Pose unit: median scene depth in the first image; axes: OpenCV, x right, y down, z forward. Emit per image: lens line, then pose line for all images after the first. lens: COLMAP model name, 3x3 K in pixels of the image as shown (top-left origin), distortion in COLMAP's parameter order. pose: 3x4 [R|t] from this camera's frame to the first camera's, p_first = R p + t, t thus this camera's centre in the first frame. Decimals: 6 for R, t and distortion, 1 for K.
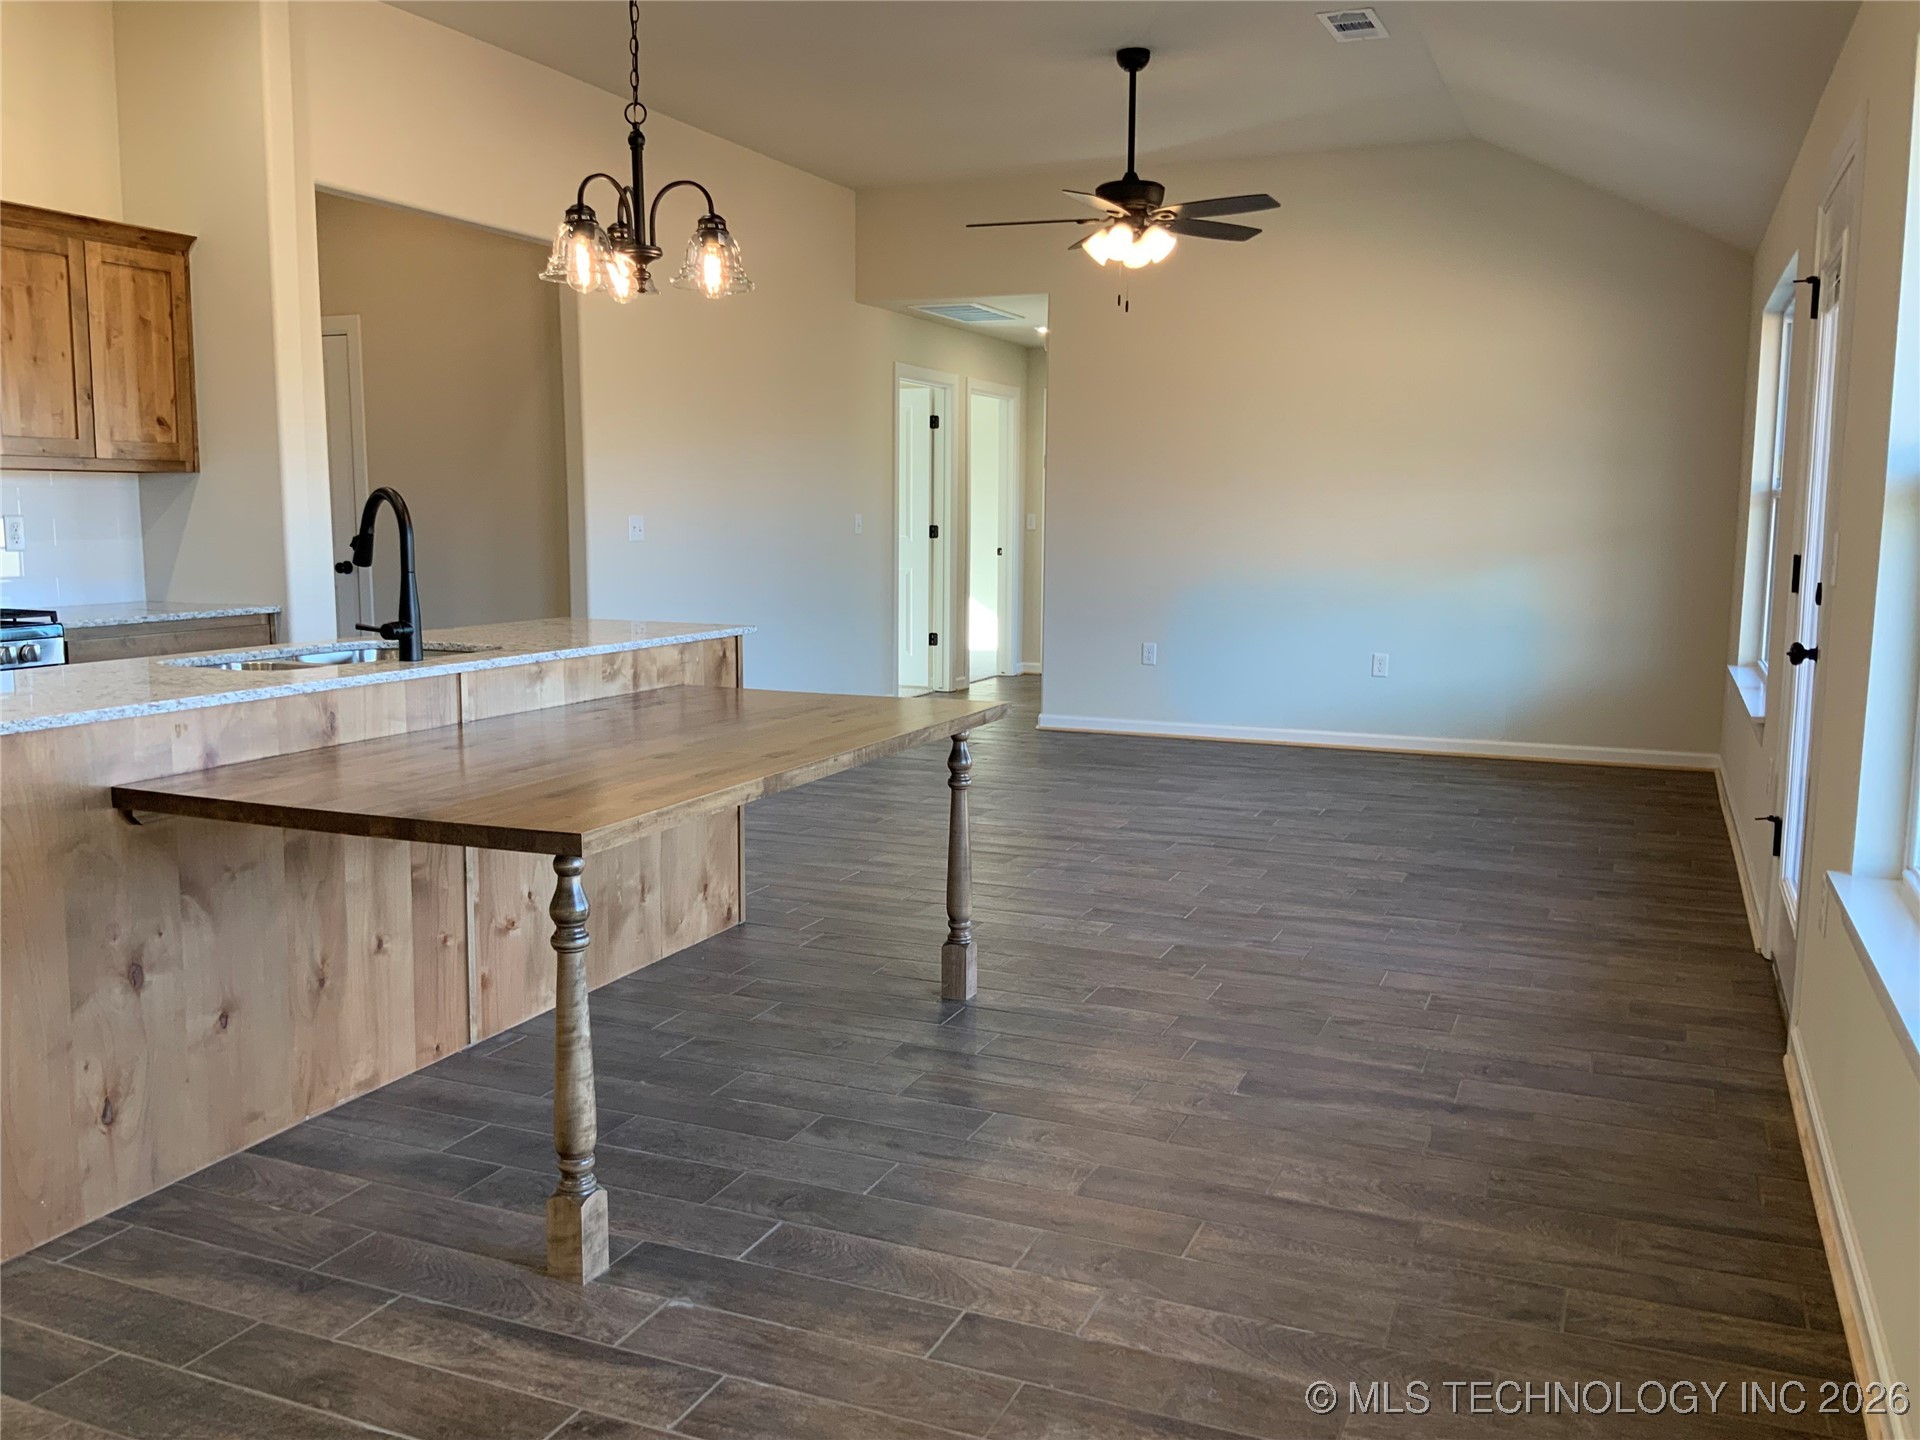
lens RADIAL K [[1599.3, 0, 956.8], [0, 1599.3, 683.2], [0, 0, 1]] dist [0.055715, -0.005203]
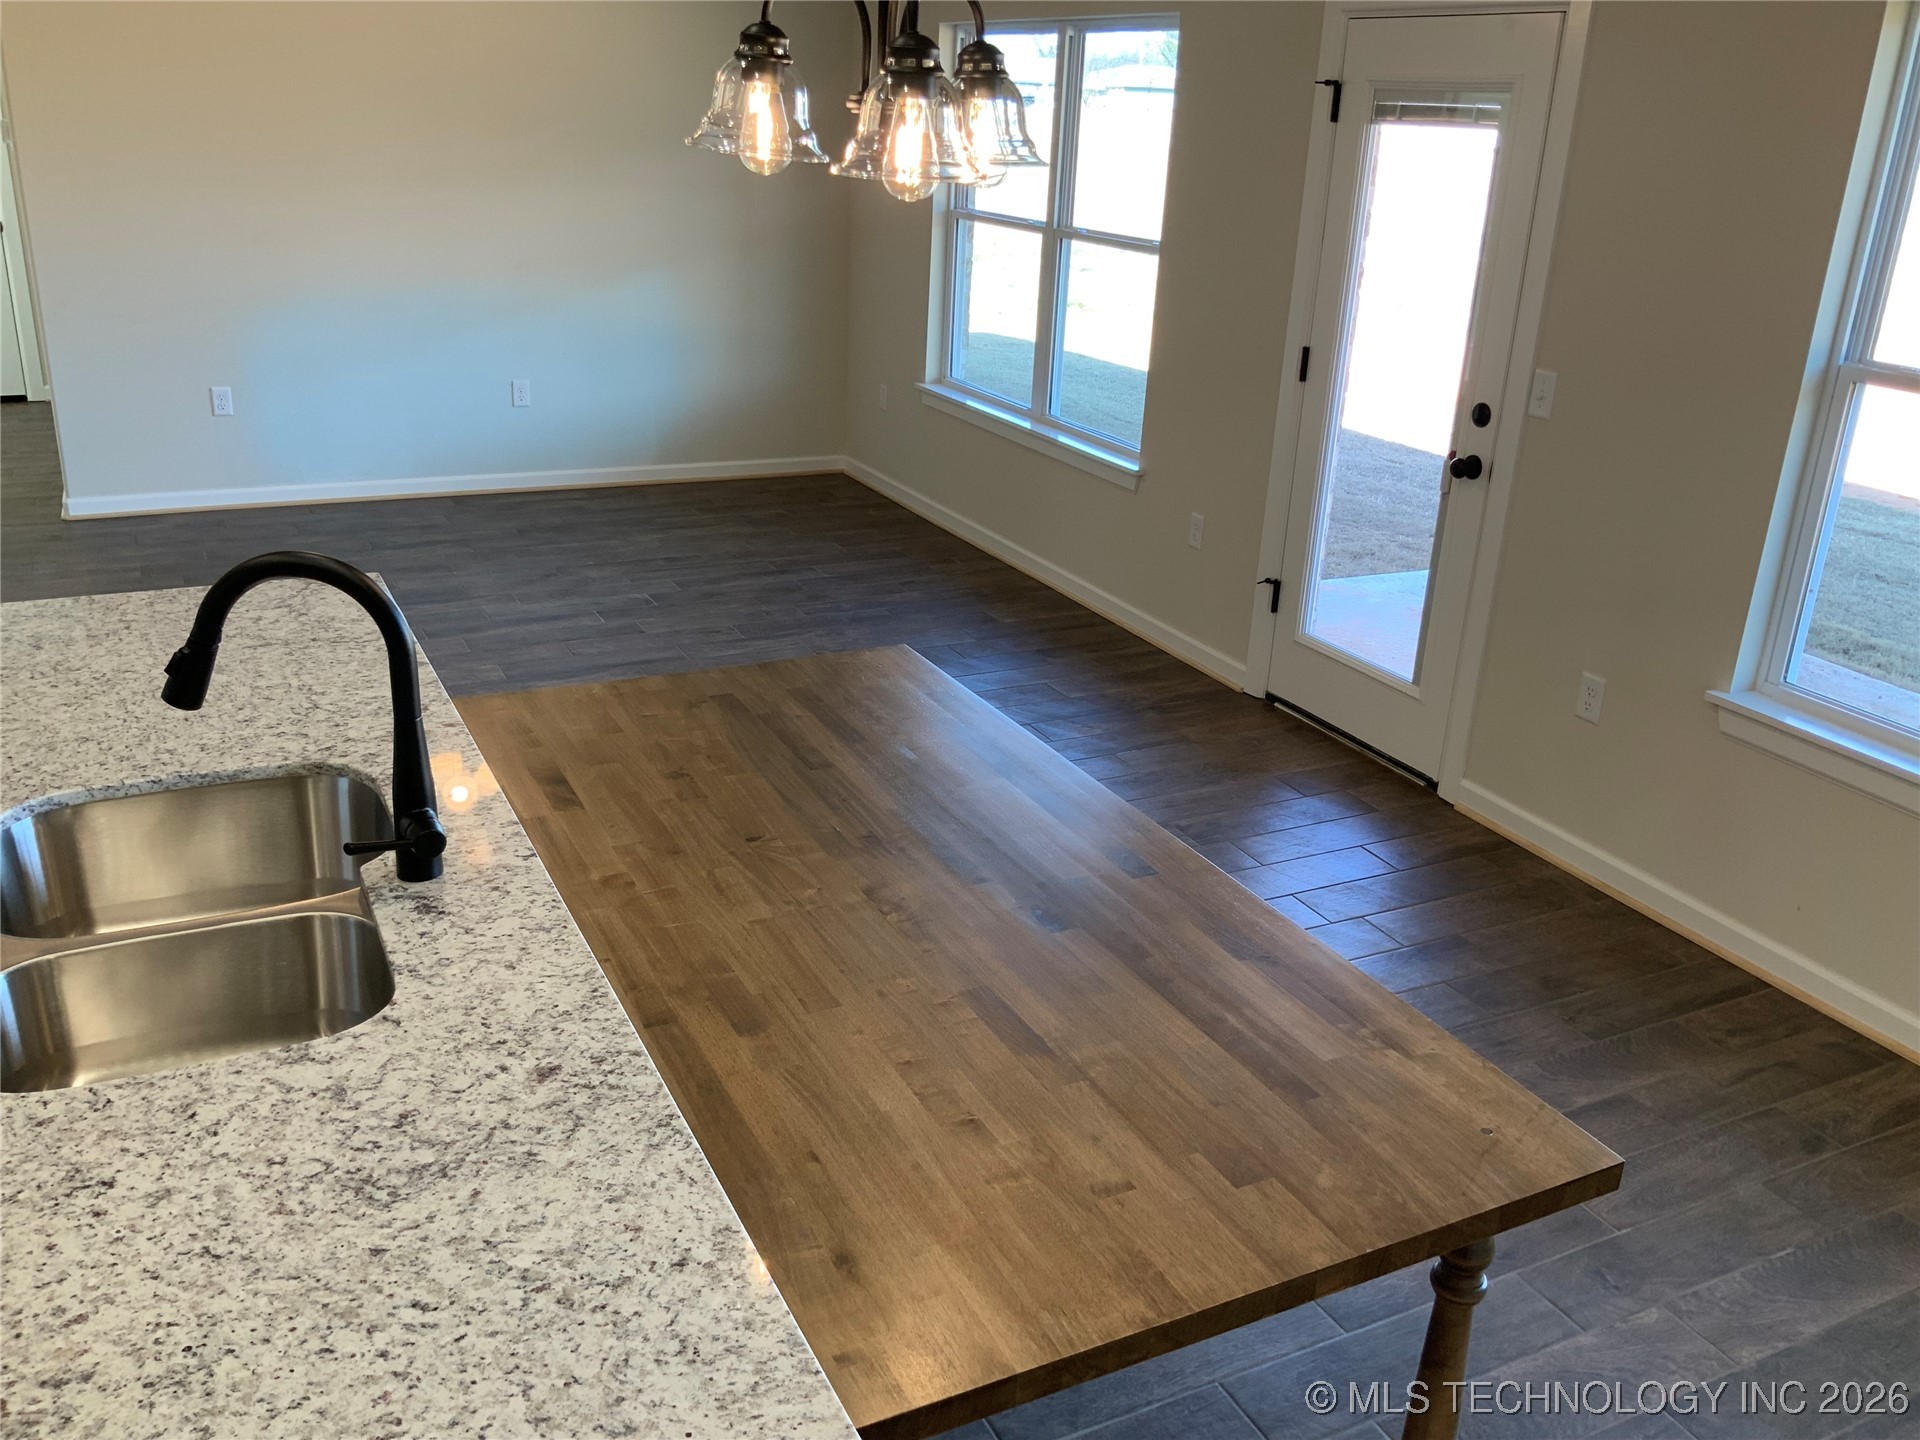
lens RADIAL K [[1620.0, 0, 960.0], [0, 1620.0, 720.0], [0, 0, 1]] dist [0.035448, -0.007651]
pose [[0.659153, -0.257834, 0.706427, -0.673913], [0.052476, 0.952867, 0.298816, -0.249871], [-0.750176, -0.159895, 0.641615, 0.577439]]
